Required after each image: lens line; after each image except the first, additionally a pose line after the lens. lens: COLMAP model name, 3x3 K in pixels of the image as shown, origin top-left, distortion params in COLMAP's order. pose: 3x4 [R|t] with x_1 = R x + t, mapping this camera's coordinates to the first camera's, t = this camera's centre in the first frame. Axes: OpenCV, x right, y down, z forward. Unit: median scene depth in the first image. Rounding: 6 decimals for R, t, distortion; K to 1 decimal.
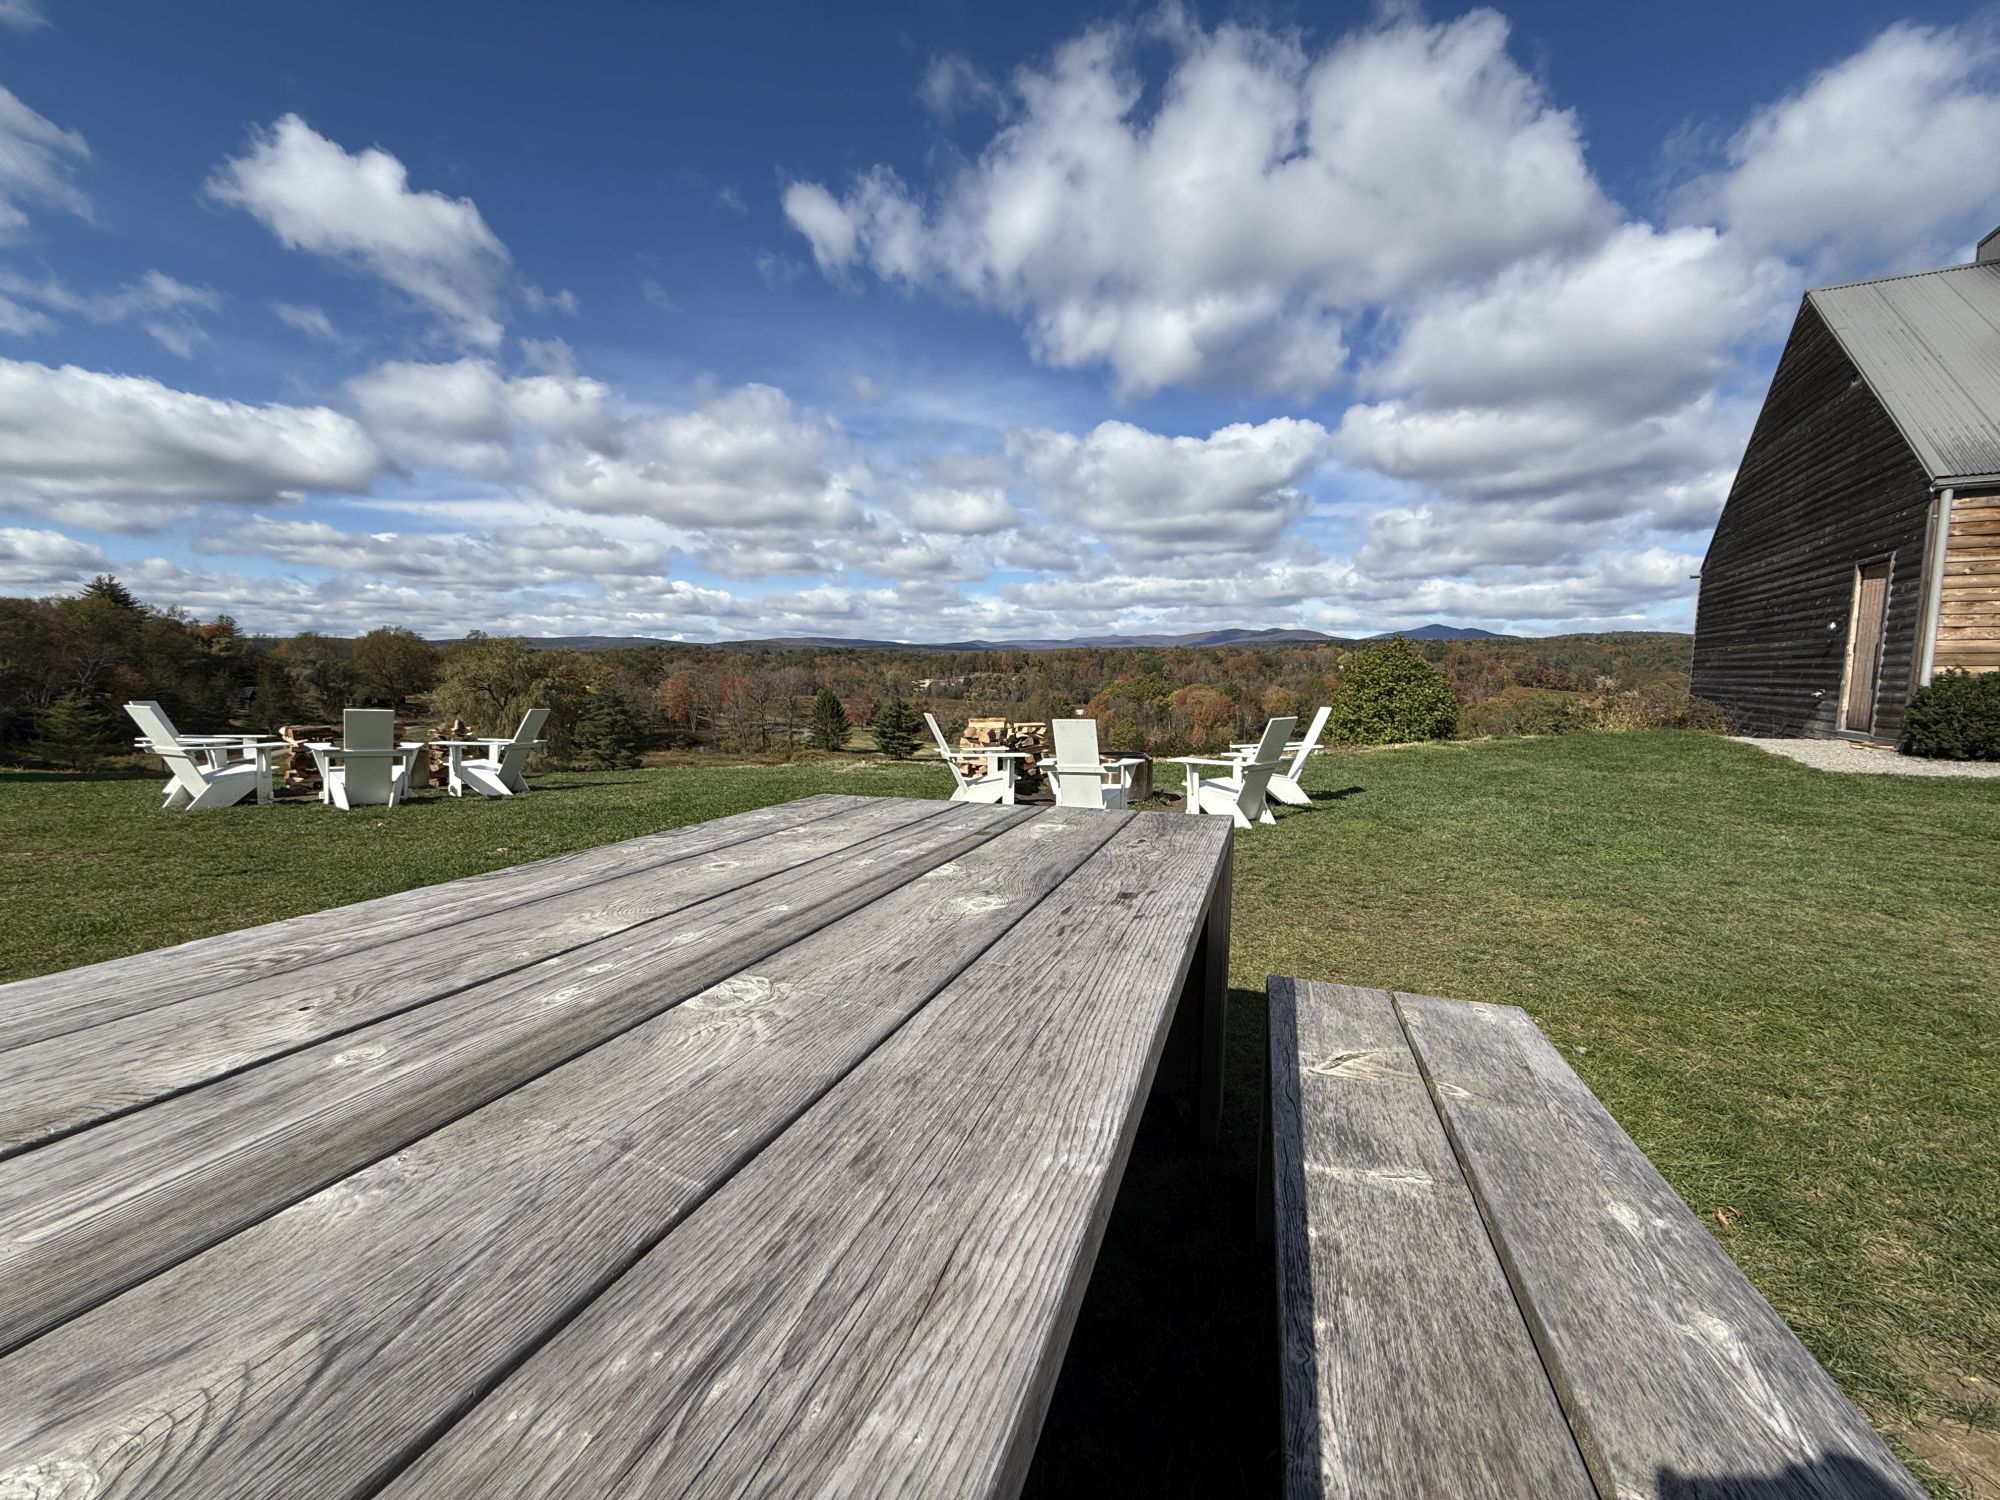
lens RADIAL K [[772.9, 0, 994.2], [0, 772.9, 746.6], [0, 0, 1]] dist [-0.012031, 0.002215]
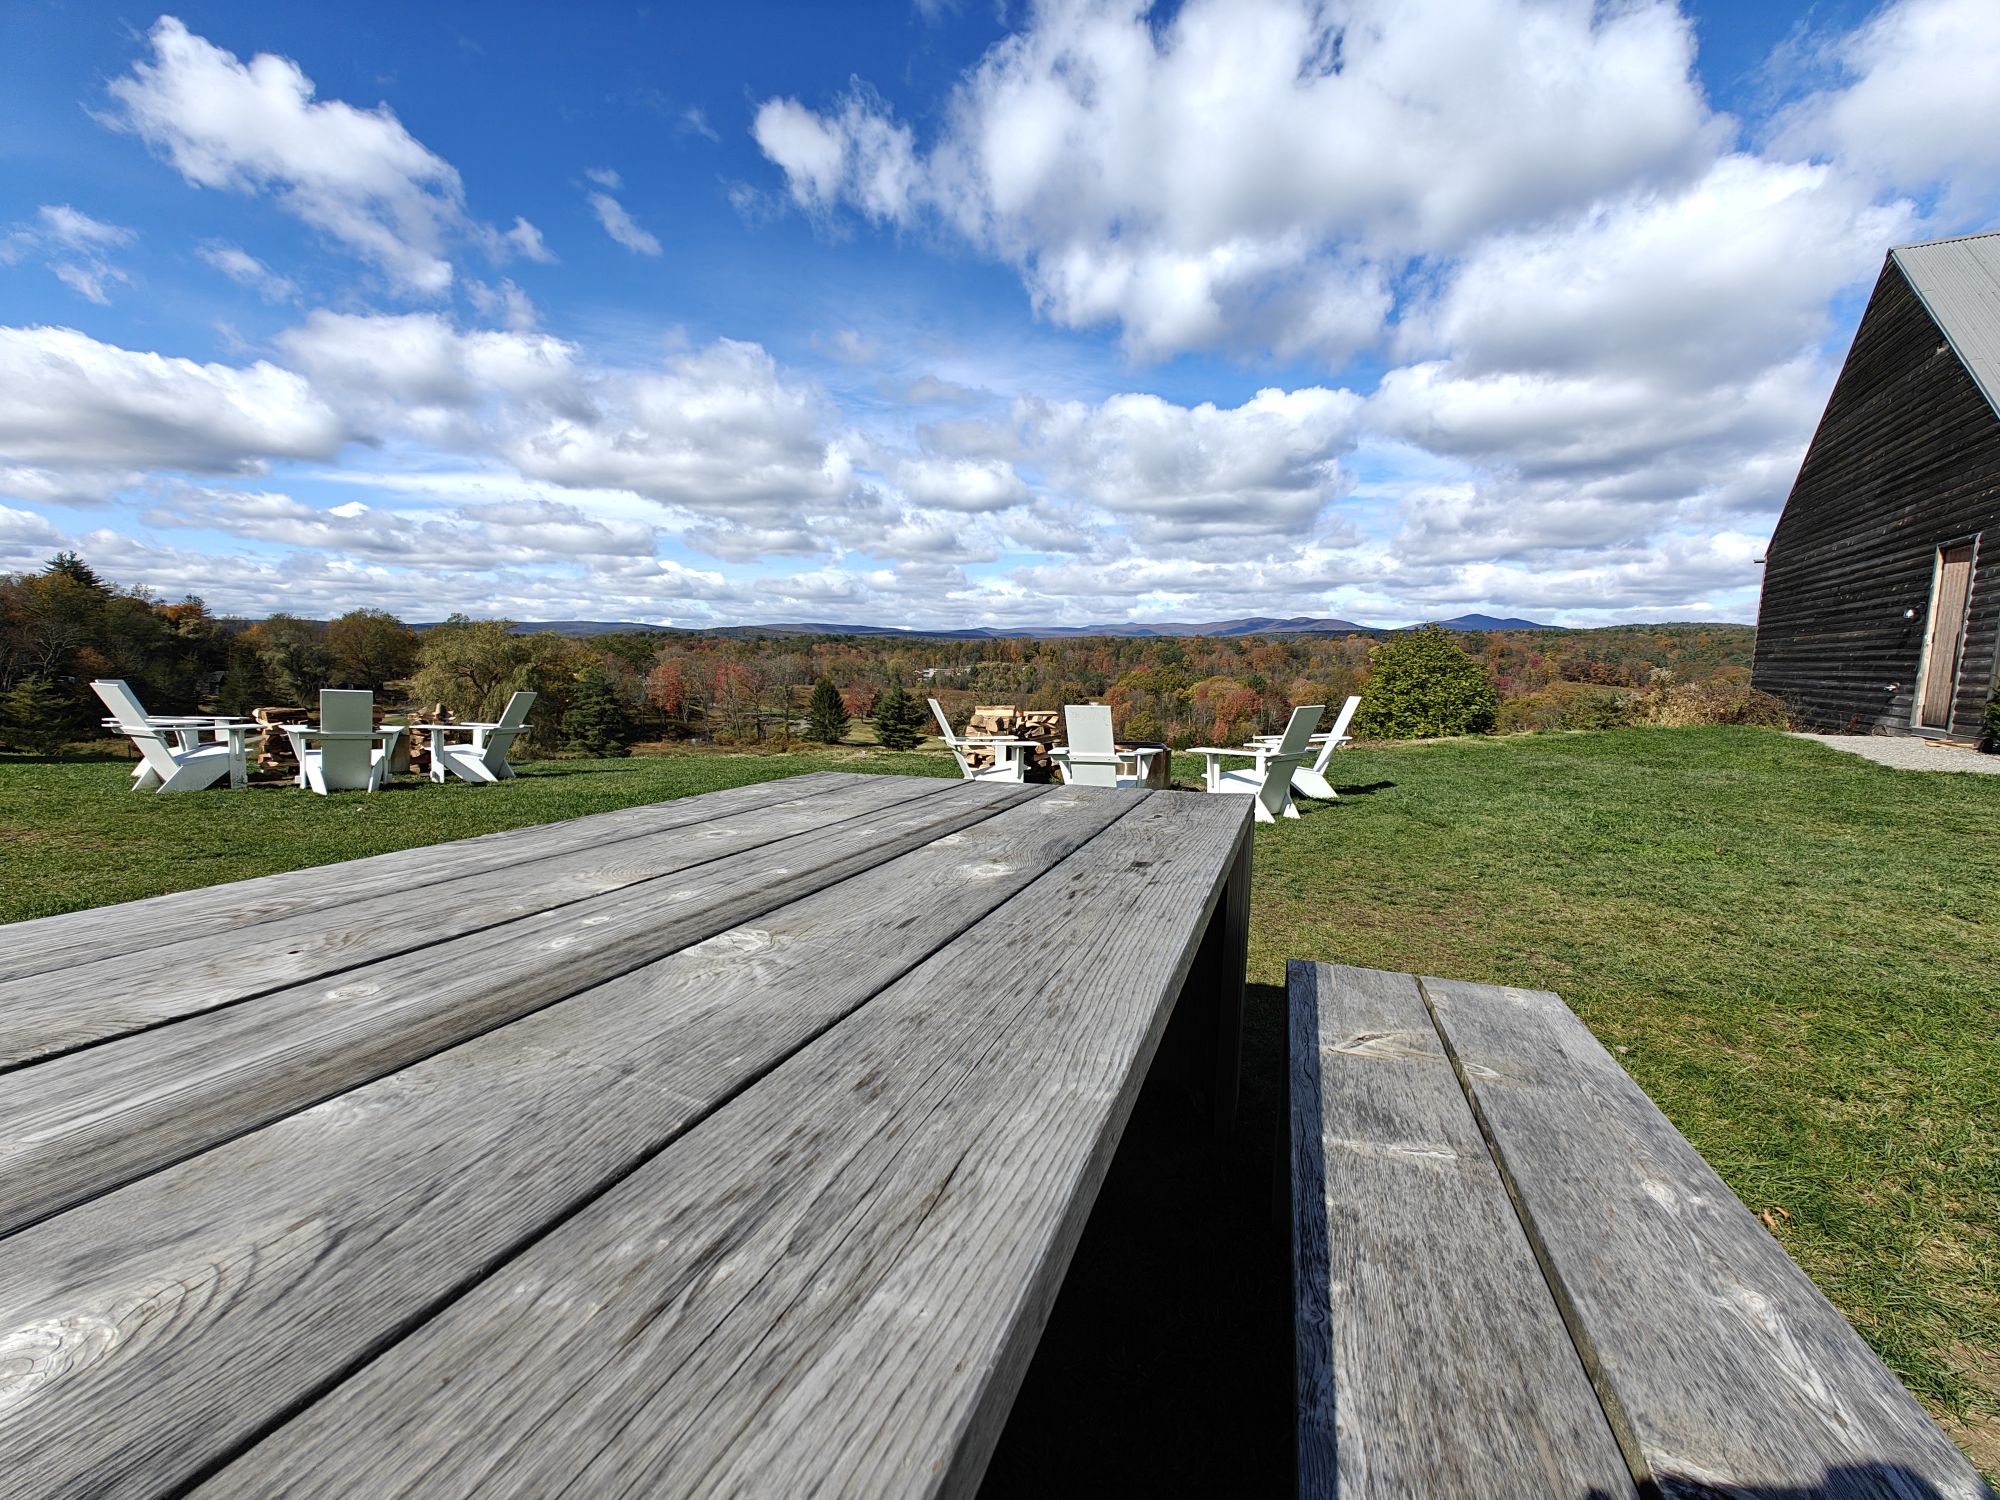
lens RADIAL K [[817.0, 0, 992.1], [0, 817.0, 761.9], [0, 0, 1]] dist [-0.001712, -0.000931]
pose [[0.999913, 0.005239, -0.012066, -0.000159], [-0.004989, 0.999774, 0.020649, 0.016478], [0.012171, -0.020587, 0.999714, -0.005051]]
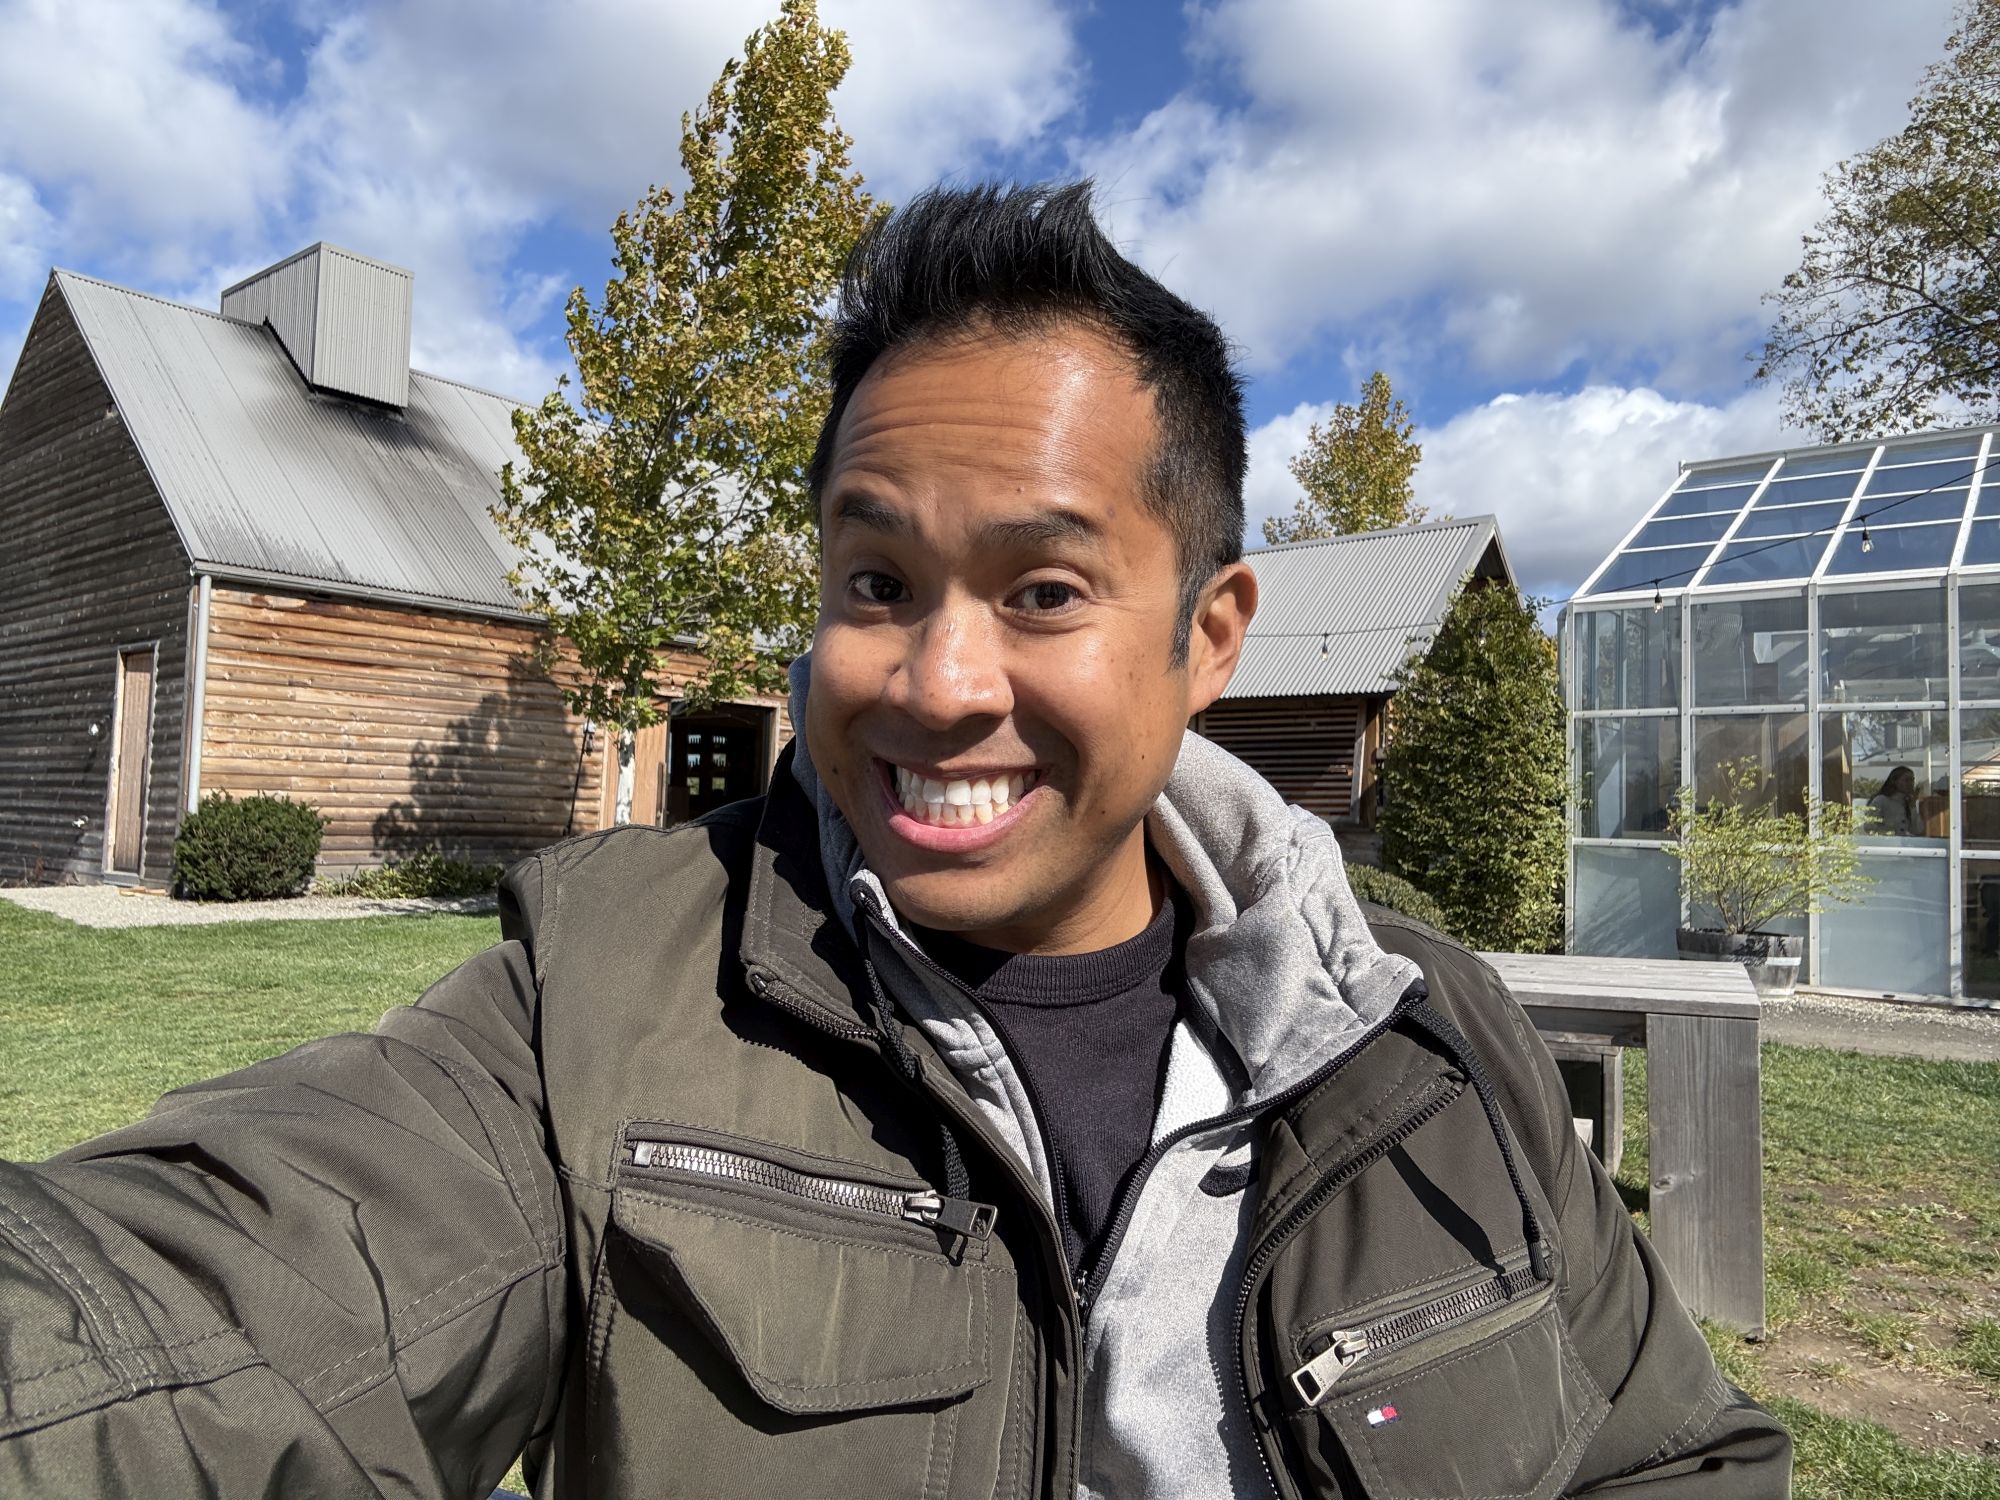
lens RADIAL K [[1367.7, 0, 1000.0], [0, 1367.7, 746.2], [0, 0, 1]] dist [0.027916, -0.019148]
pose [[0.150330, 0.053339, 0.987196, -0.205838], [0.066907, 0.995705, -0.063987, 0.002109], [-0.986369, 0.075669, 0.146115, -0.131693]]
